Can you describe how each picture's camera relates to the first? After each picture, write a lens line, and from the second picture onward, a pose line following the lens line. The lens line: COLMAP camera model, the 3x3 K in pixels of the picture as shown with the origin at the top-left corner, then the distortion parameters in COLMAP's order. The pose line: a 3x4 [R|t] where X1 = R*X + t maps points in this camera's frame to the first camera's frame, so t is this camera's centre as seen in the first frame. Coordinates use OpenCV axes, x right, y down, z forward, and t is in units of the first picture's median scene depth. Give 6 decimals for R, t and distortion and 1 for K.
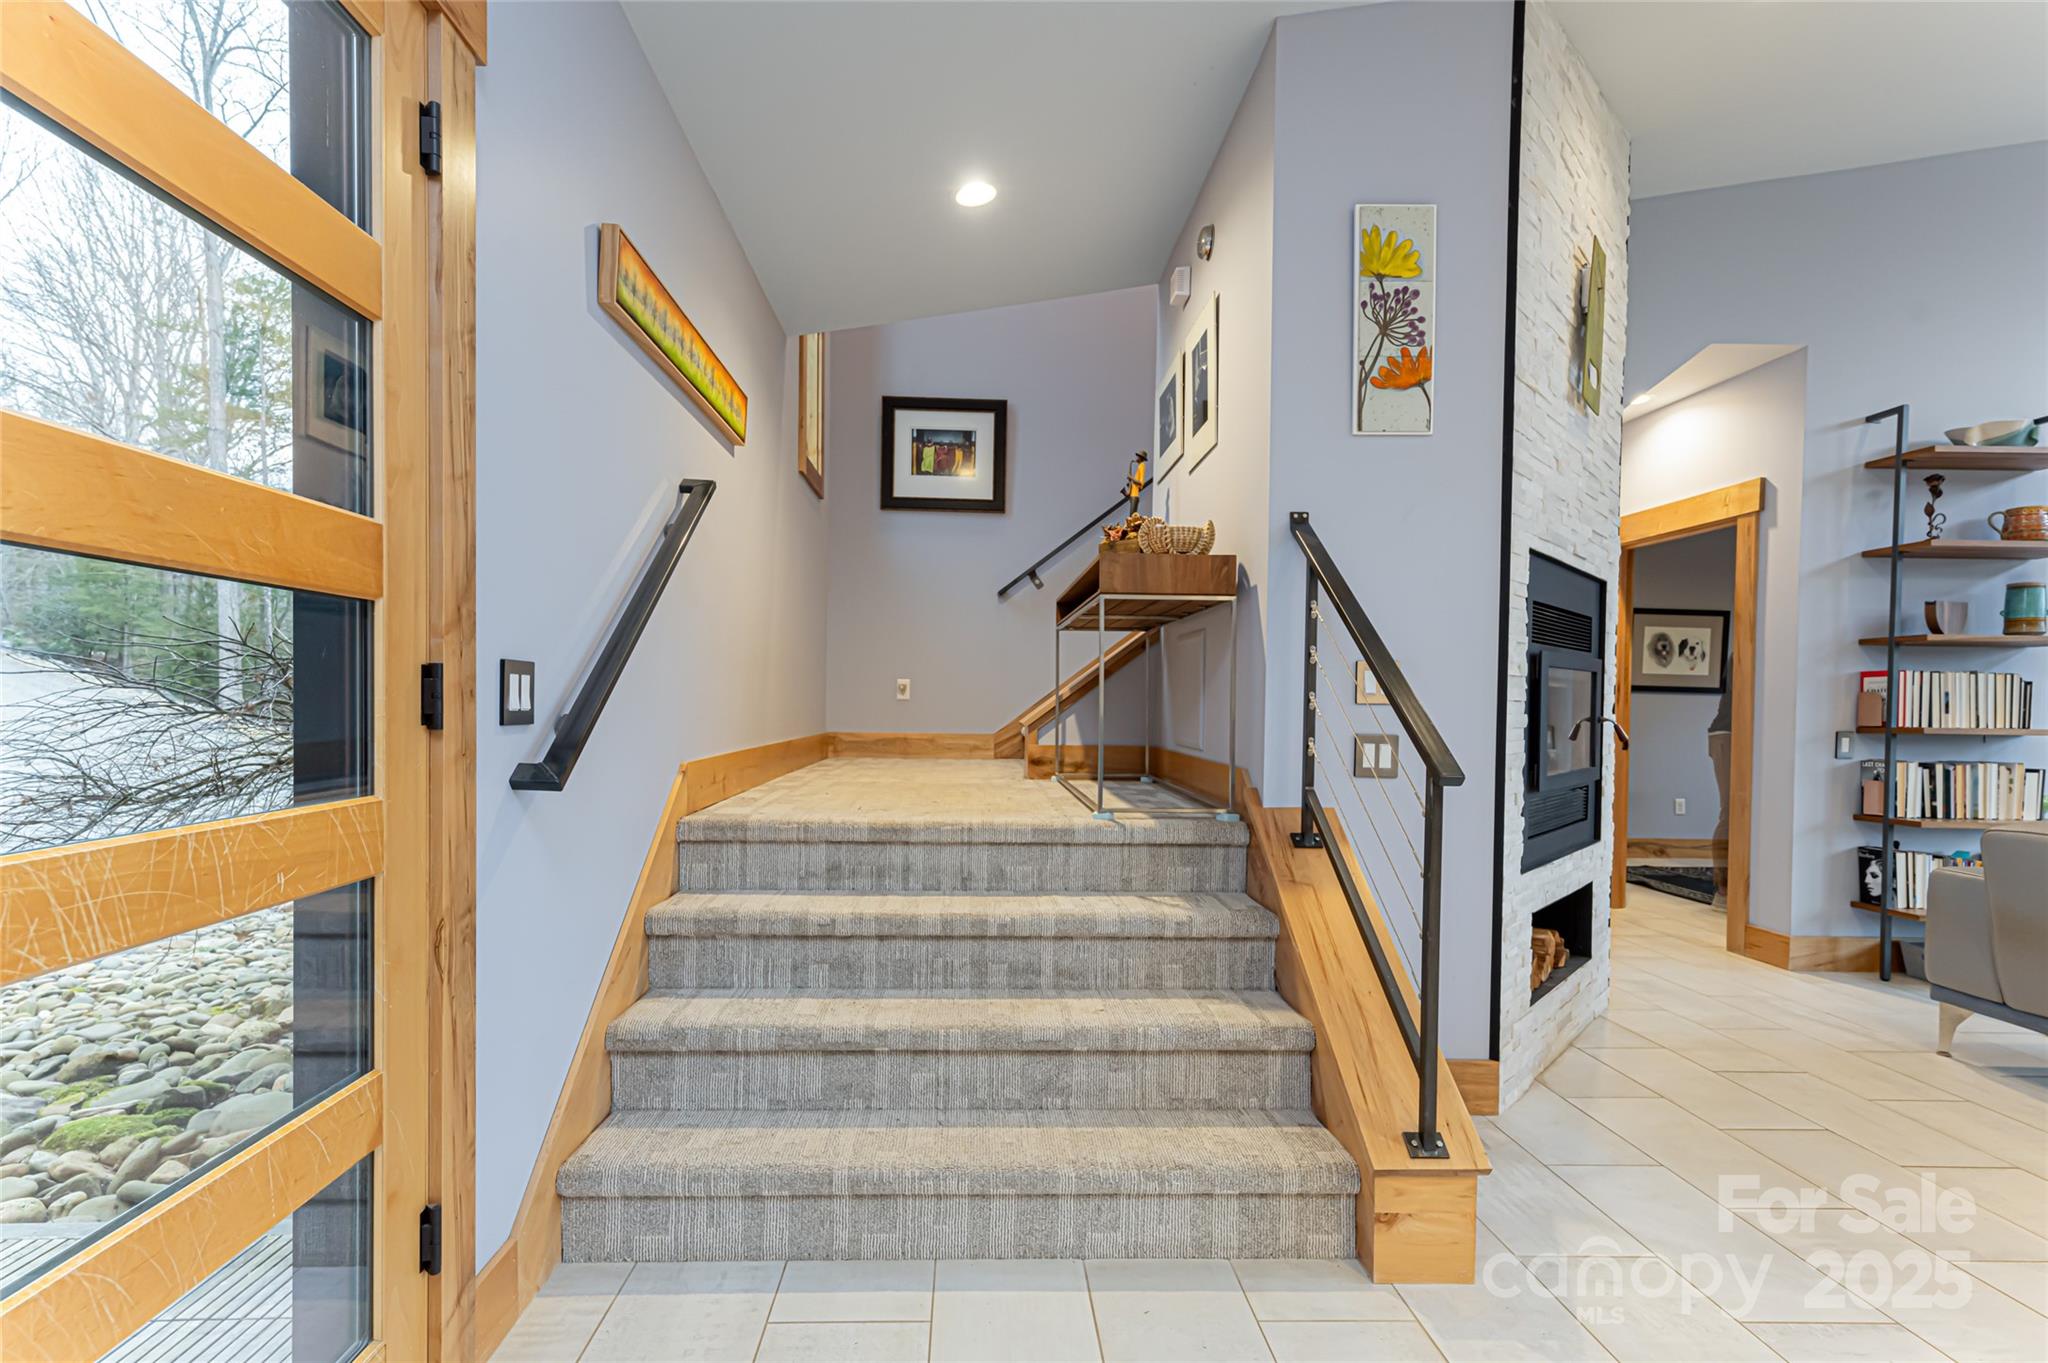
lens RADIAL K [[921.4, 0, 978.9], [0, 921.4, 726.2], [0, 0, 1]] dist [0.000982, -0.000402]
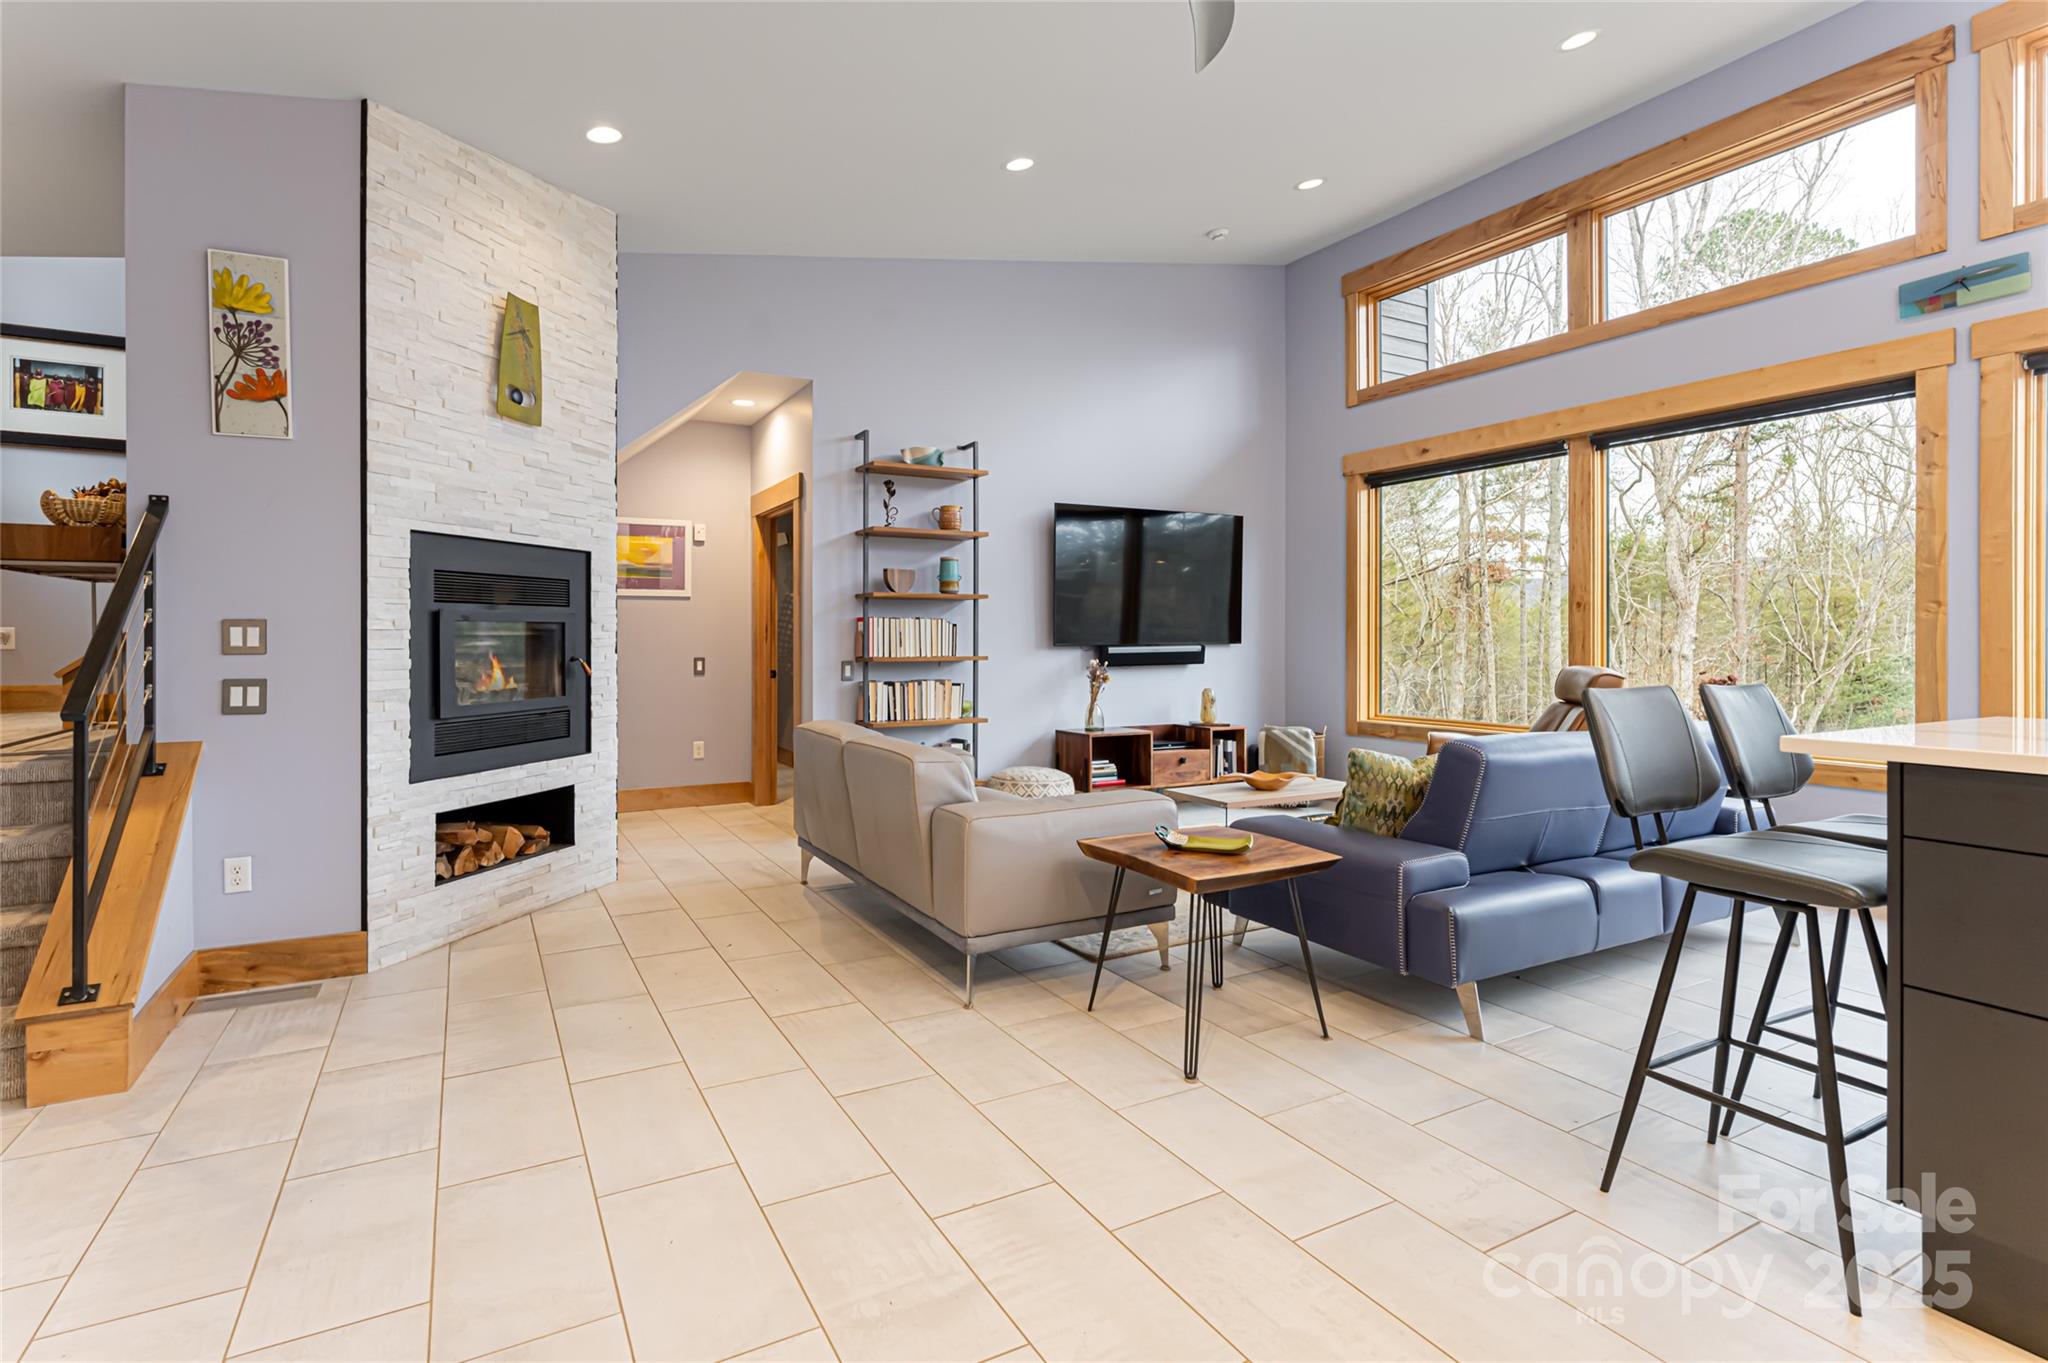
lens RADIAL K [[971.7, 0, 982.6], [0, 971.7, 636.6], [0, 0, 1]] dist [-0.002794, -0.000759]
pose [[0.883524, -0.011735, 0.468238, 0.458549], [0.021259, 0.999661, -0.015060, -0.004831], [-0.467903, 0.023260, 0.883474, -0.395137]]
